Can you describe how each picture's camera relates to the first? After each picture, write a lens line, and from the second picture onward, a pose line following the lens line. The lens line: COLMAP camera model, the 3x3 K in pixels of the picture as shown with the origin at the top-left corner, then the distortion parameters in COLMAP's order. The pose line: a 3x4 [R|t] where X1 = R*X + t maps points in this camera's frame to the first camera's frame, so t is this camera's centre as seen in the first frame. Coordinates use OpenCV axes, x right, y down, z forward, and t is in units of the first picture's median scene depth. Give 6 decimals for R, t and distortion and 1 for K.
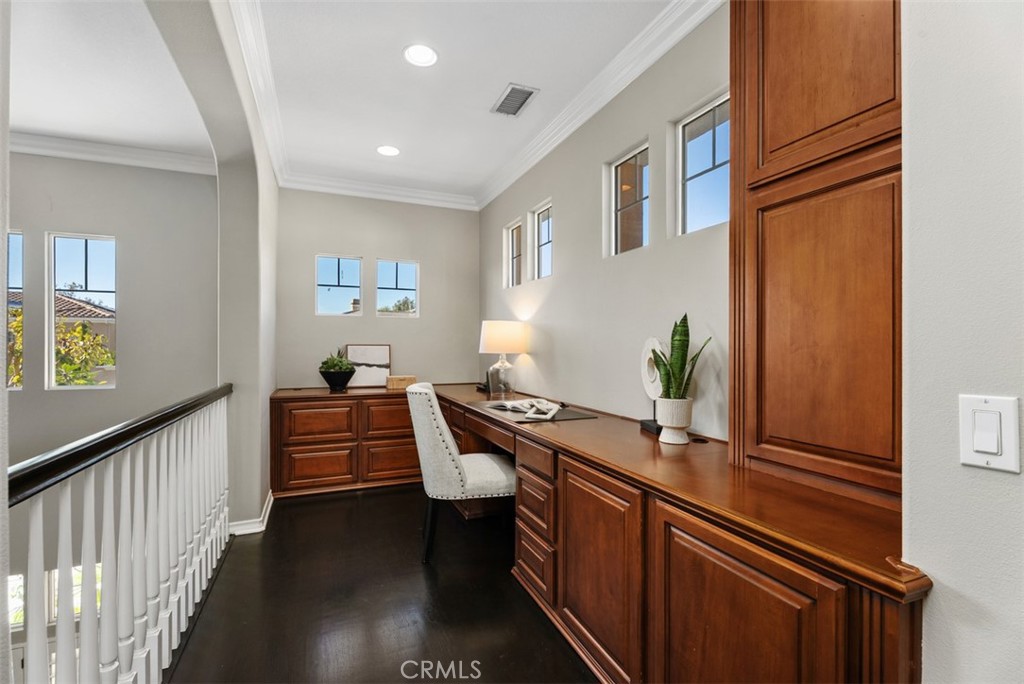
lens RADIAL K [[460.1, 0, 523.7], [0, 460.1, 341.3], [0, 0, 1]] dist [-0.000873, -0.000252]
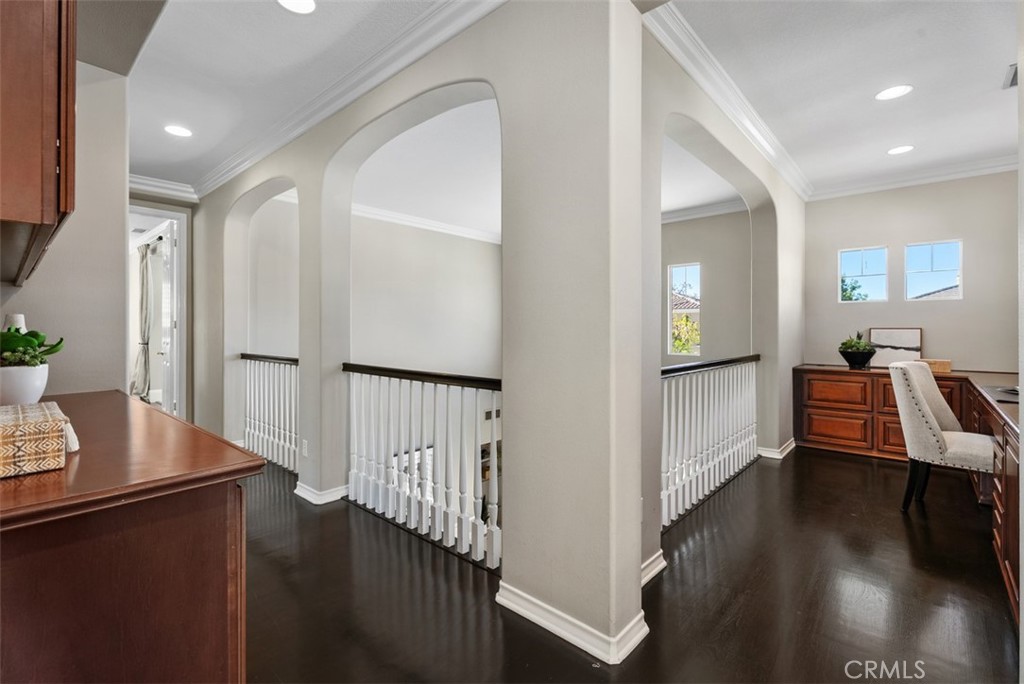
lens RADIAL K [[460.1, 0, 523.7], [0, 460.1, 341.3], [0, 0, 1]] dist [-0.000873, -0.000252]
pose [[0.448100, 0.020528, -0.893748, 0.252966], [0.011939, 0.999510, 0.028943, -0.003245], [0.893904, -0.023640, 0.447635, -0.256285]]
